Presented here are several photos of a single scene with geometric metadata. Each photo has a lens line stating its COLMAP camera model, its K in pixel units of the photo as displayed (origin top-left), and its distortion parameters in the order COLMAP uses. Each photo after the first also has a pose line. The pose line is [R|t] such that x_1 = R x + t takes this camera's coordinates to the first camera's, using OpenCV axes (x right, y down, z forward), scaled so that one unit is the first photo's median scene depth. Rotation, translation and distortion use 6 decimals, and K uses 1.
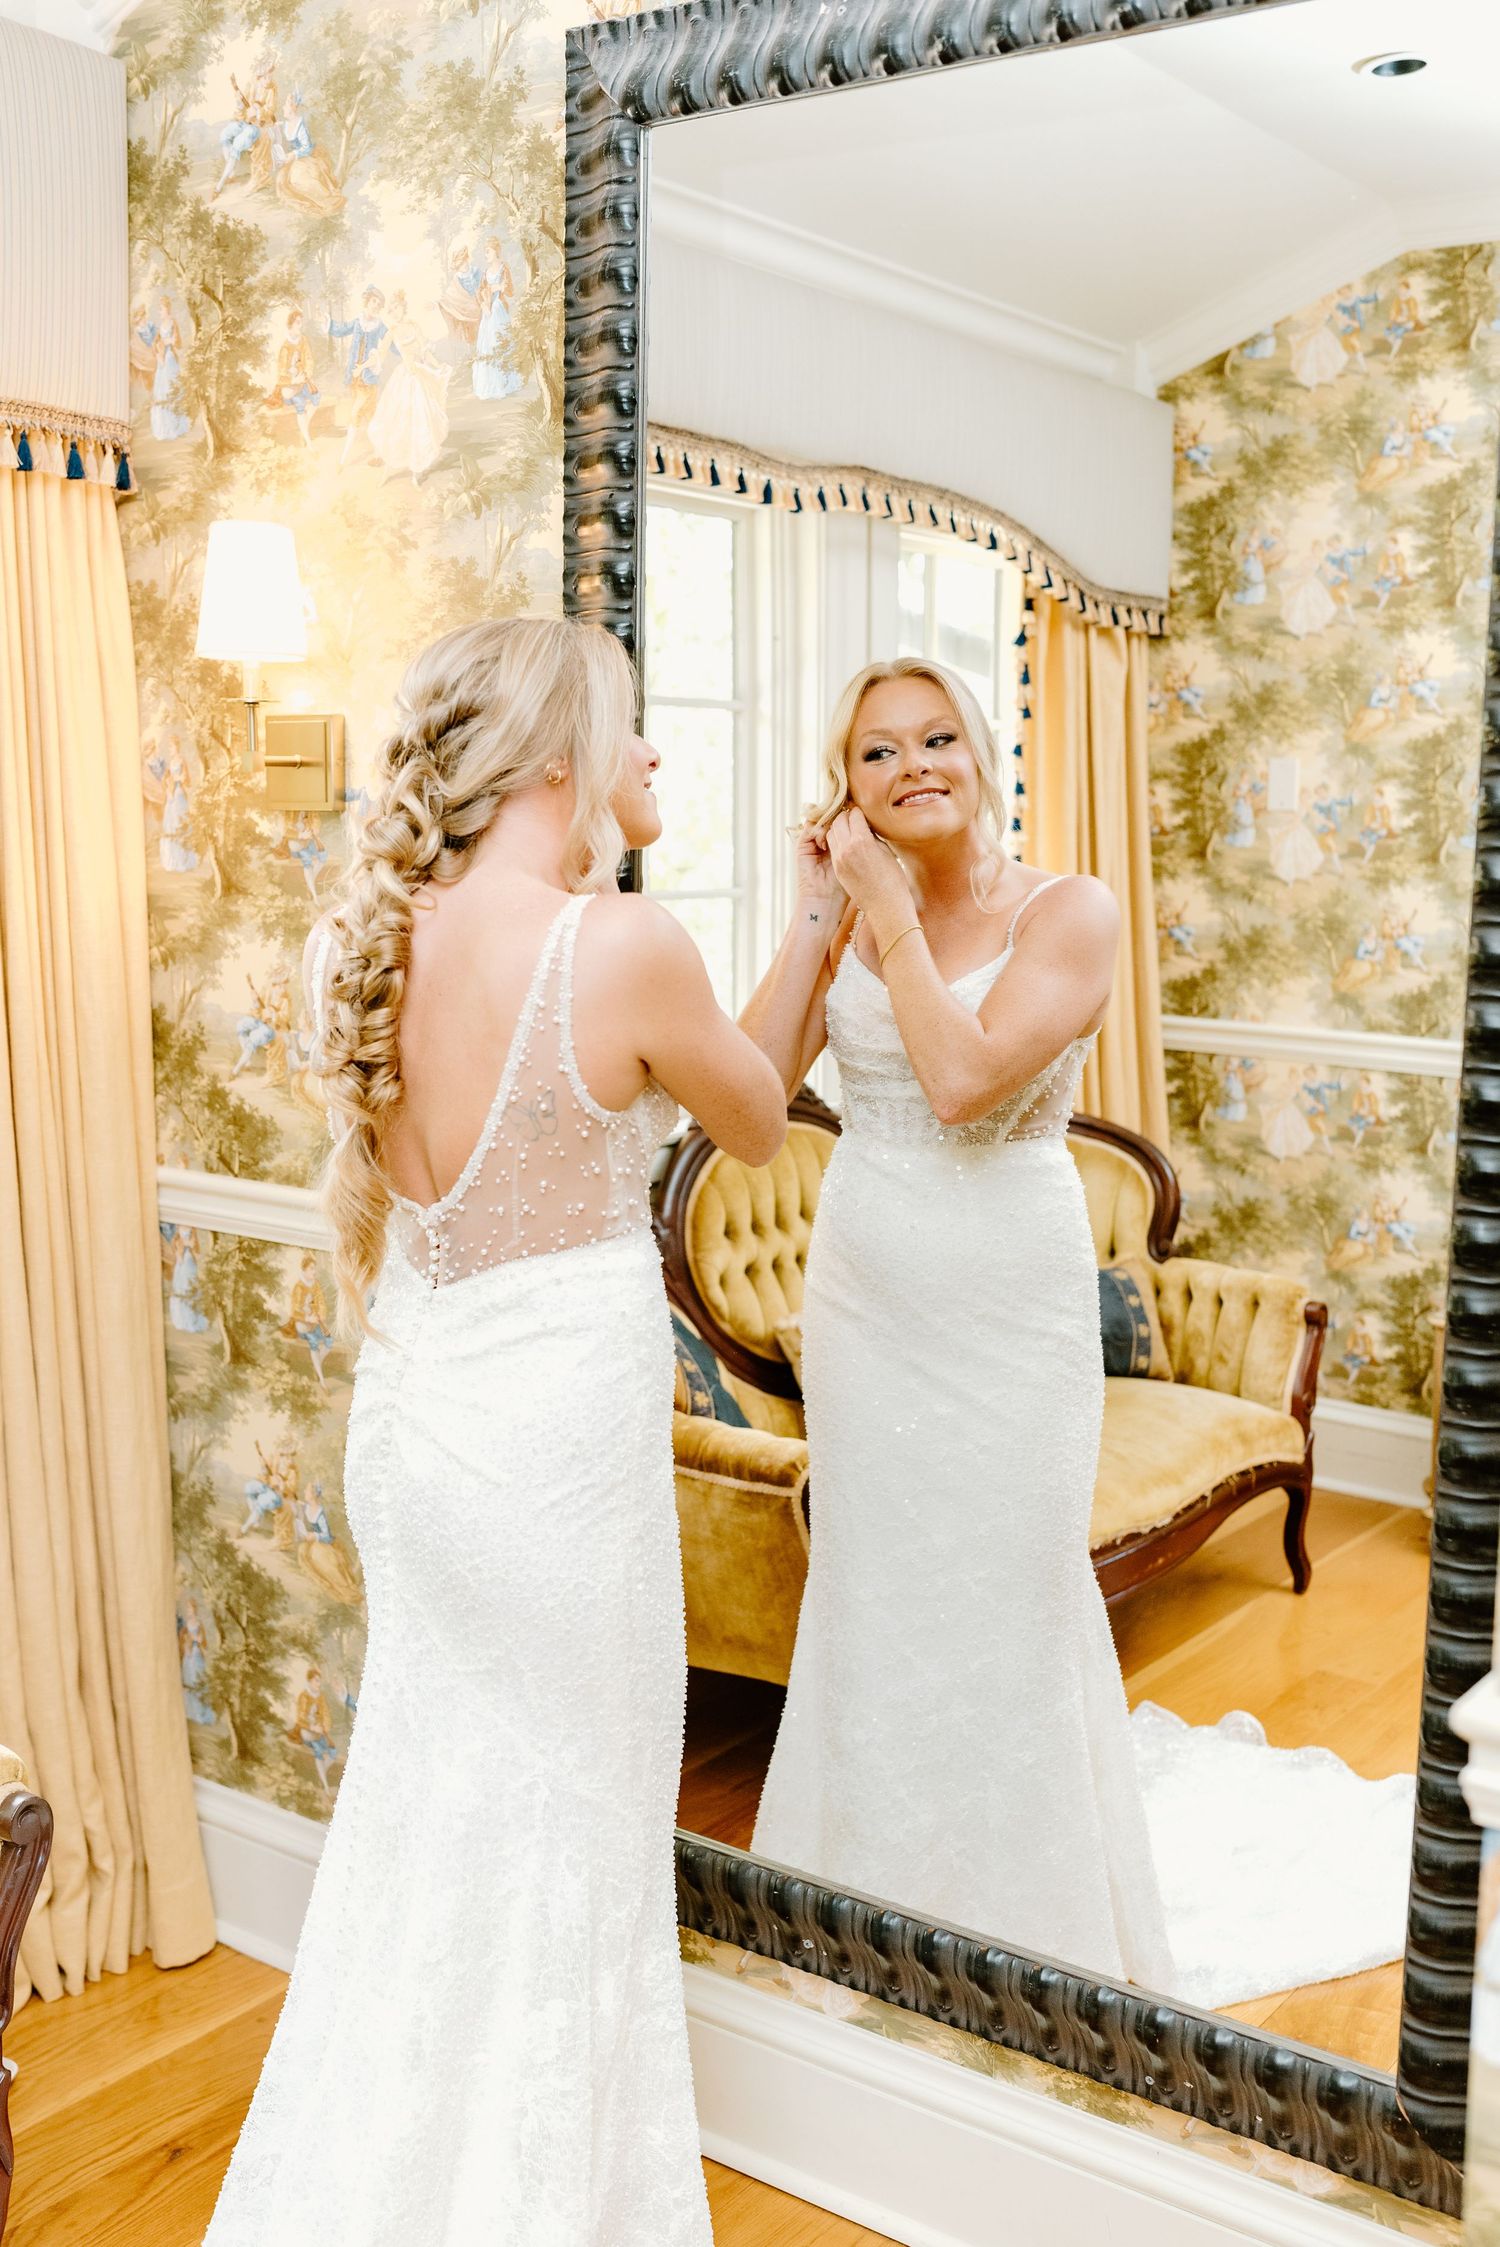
lens RADIAL K [[2339.8, 0, 740.6], [0, 2339.8, 1132.8], [0, 0, 1]] dist [-0.008362, 0.000000]
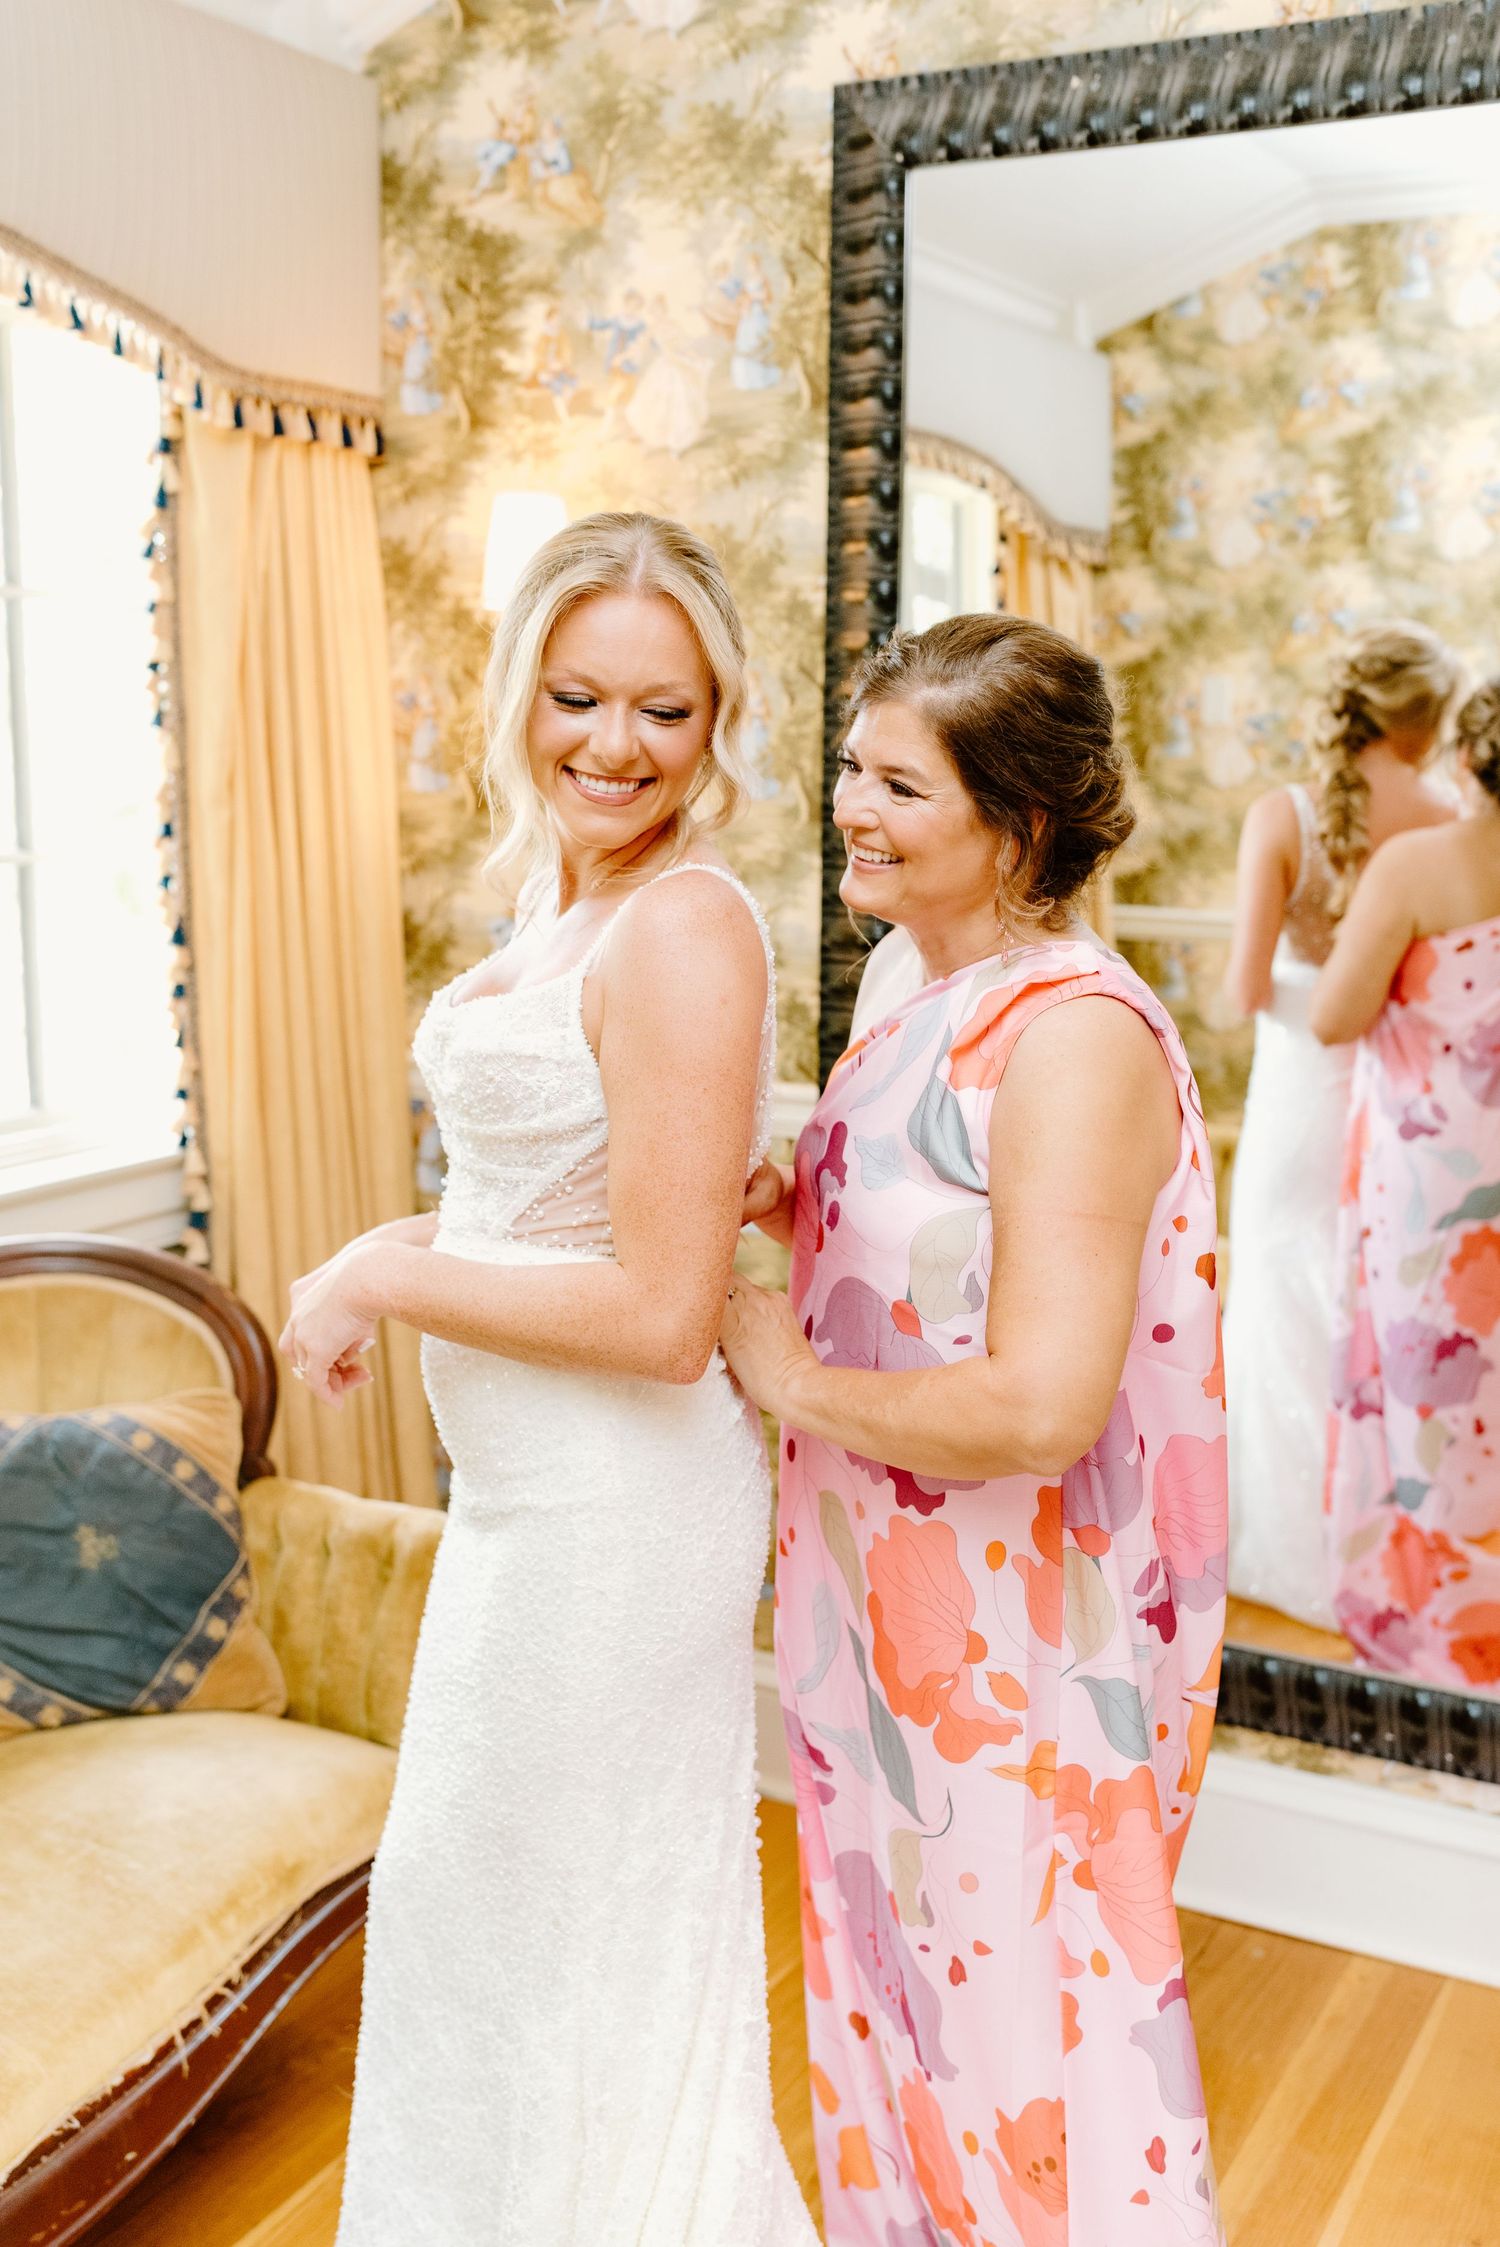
lens RADIAL K [[2339.8, 0, 755.2], [0, 2339.8, 1111.4], [0, 0, 1]] dist [-0.008362, 0.000000]
pose [[0.992419, -0.028985, 0.119433, -0.236966], [0.025472, 0.999200, 0.030833, 0.014809], [-0.120231, -0.027557, 0.992363, -0.174064]]
